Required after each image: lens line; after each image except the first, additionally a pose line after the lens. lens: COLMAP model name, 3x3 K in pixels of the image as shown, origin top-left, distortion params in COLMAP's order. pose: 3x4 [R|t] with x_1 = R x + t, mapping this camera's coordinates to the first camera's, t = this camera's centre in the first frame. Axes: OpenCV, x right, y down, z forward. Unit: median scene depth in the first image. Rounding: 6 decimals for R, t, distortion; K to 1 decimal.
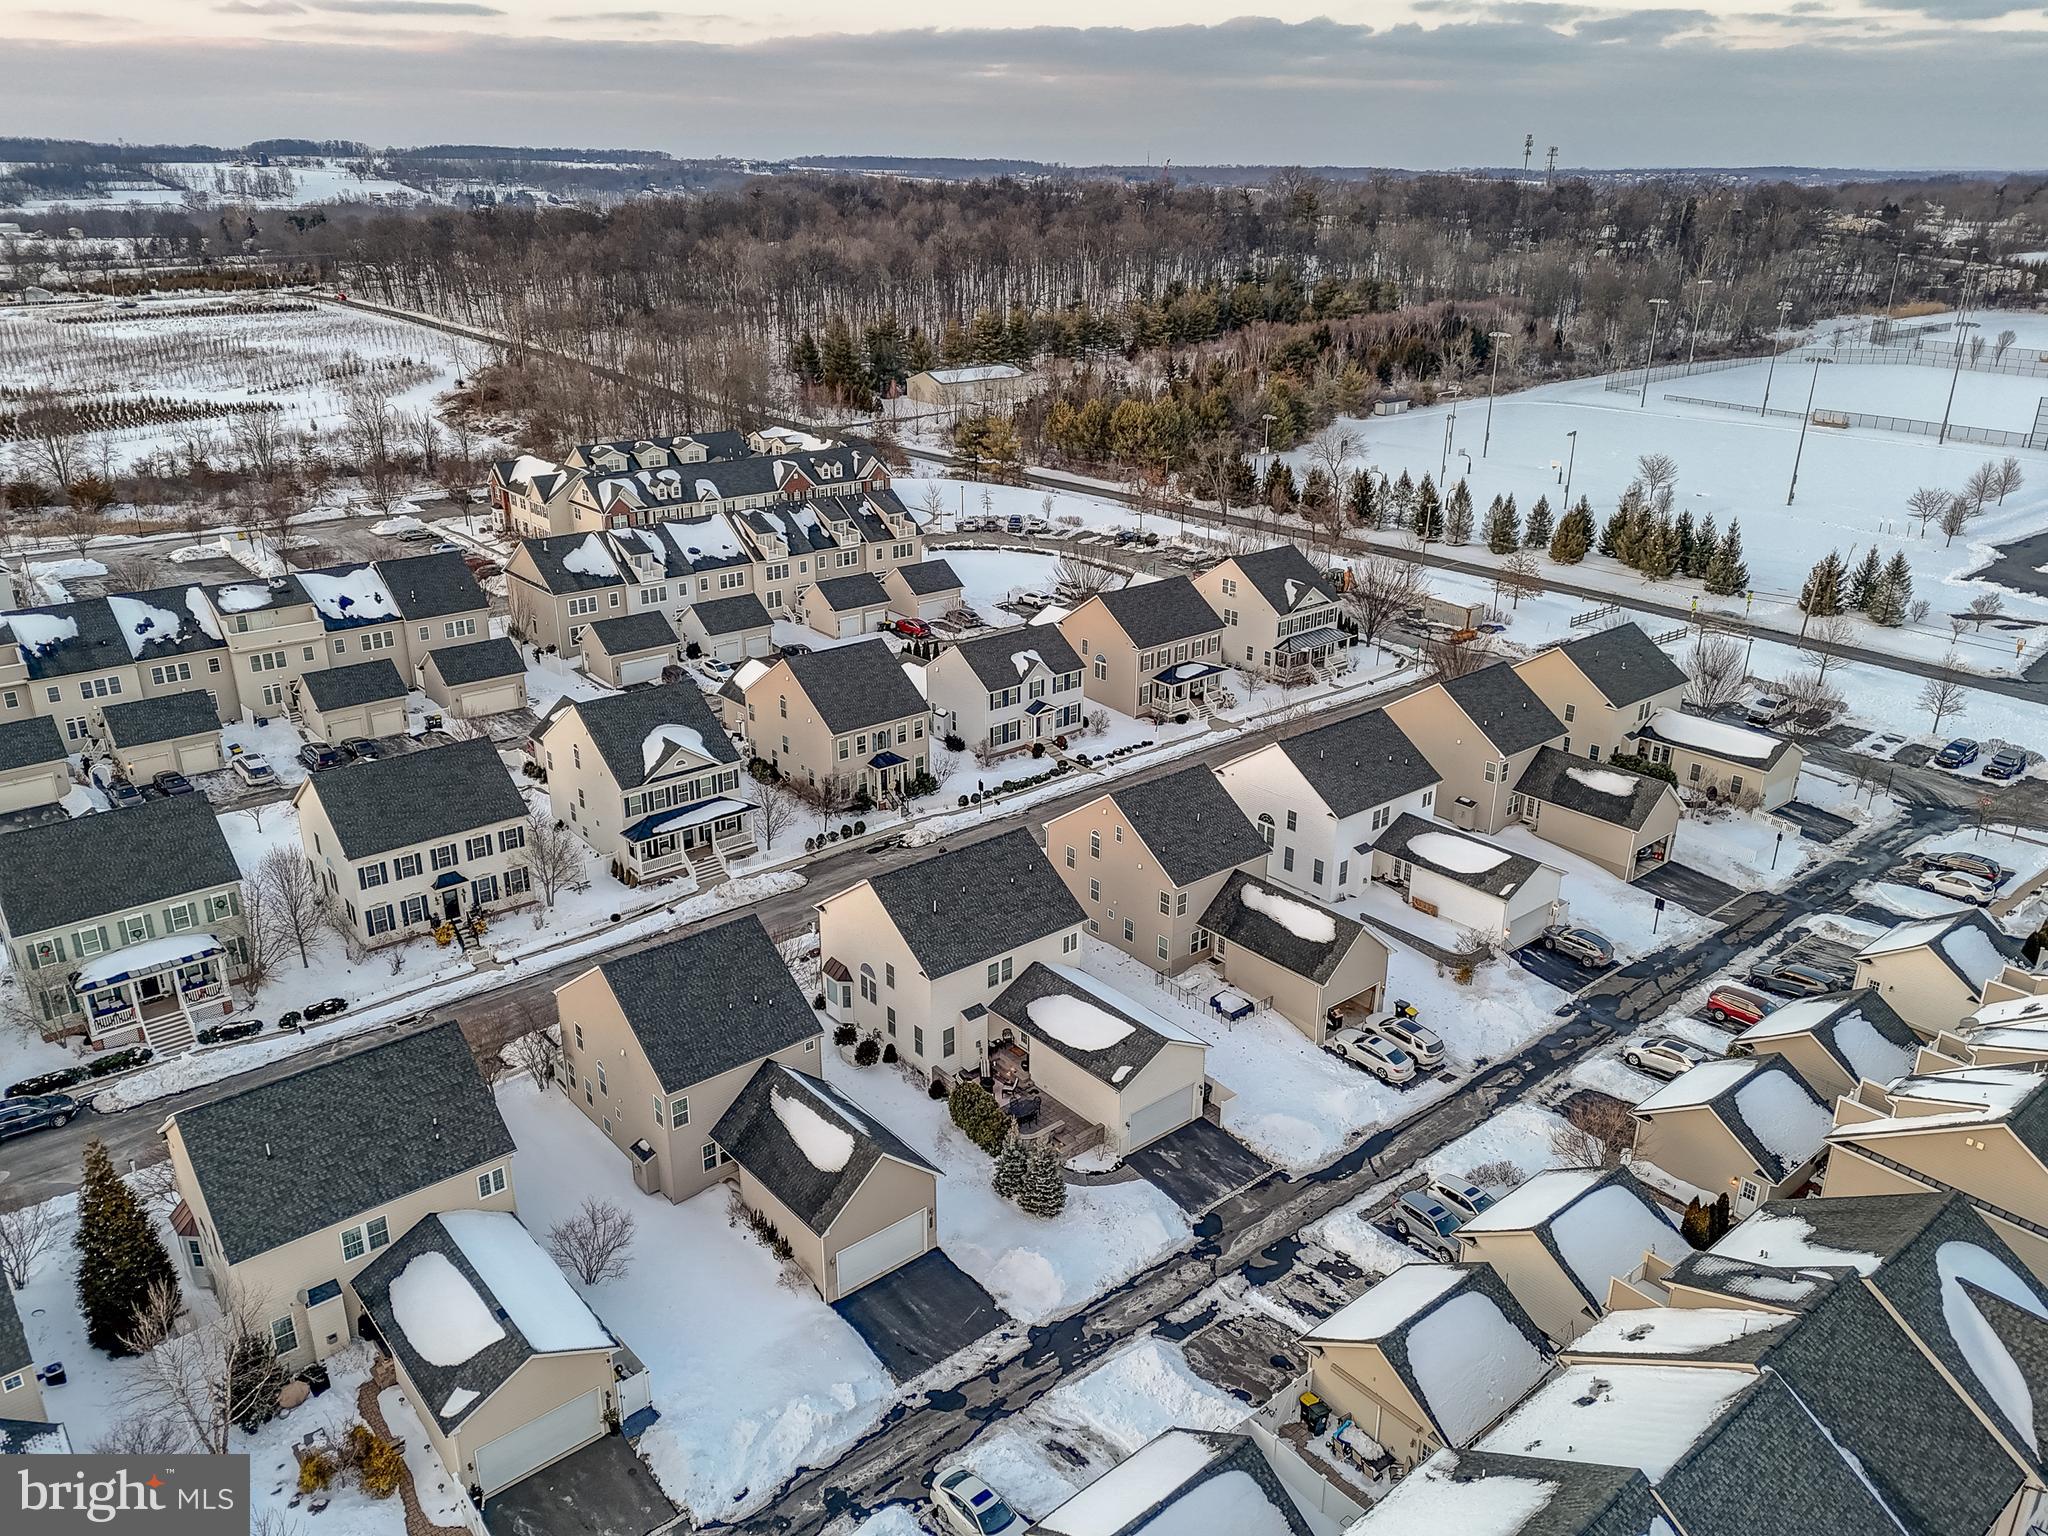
lens RADIAL K [[1461.0, 0, 981.1], [0, 1461.0, 761.0], [0, 0, 1]] dist [0.084681, -0.089353]
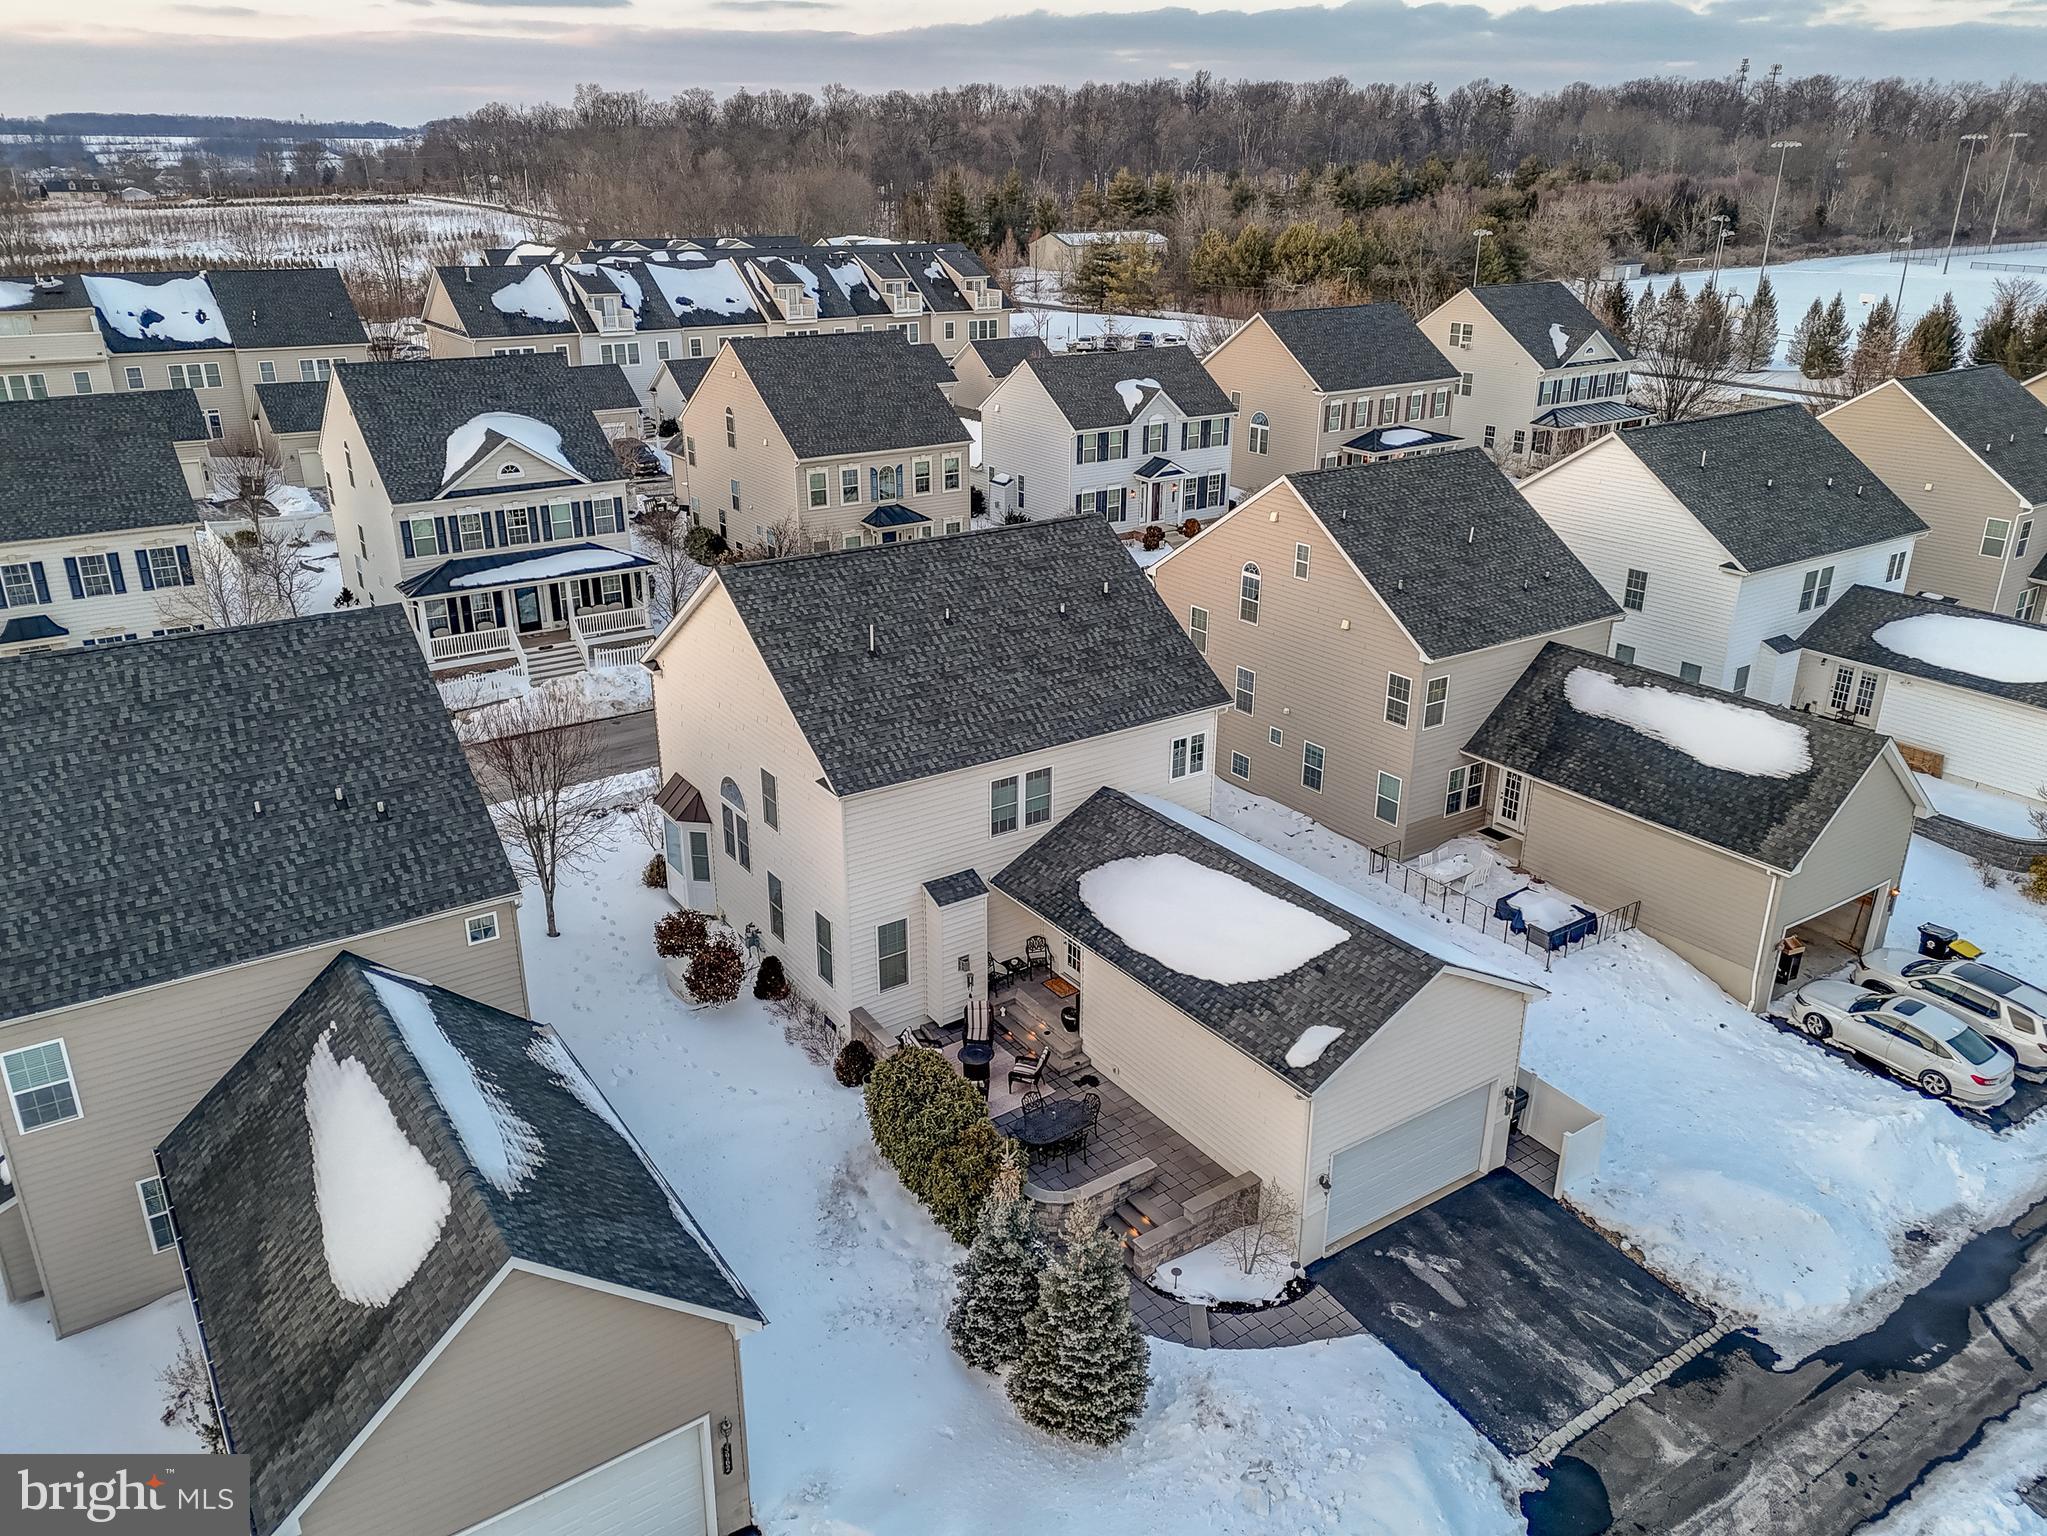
lens RADIAL K [[1460.3, 0, 980.6], [0, 1460.3, 761.0], [0, 0, 1]] dist [0.084681, -0.089353]
pose [[0.995209, 0.034689, -0.091407, 0.036226], [-0.033818, 0.999367, 0.011070, 0.116515], [0.091733, -0.007925, 0.995752, 0.519017]]
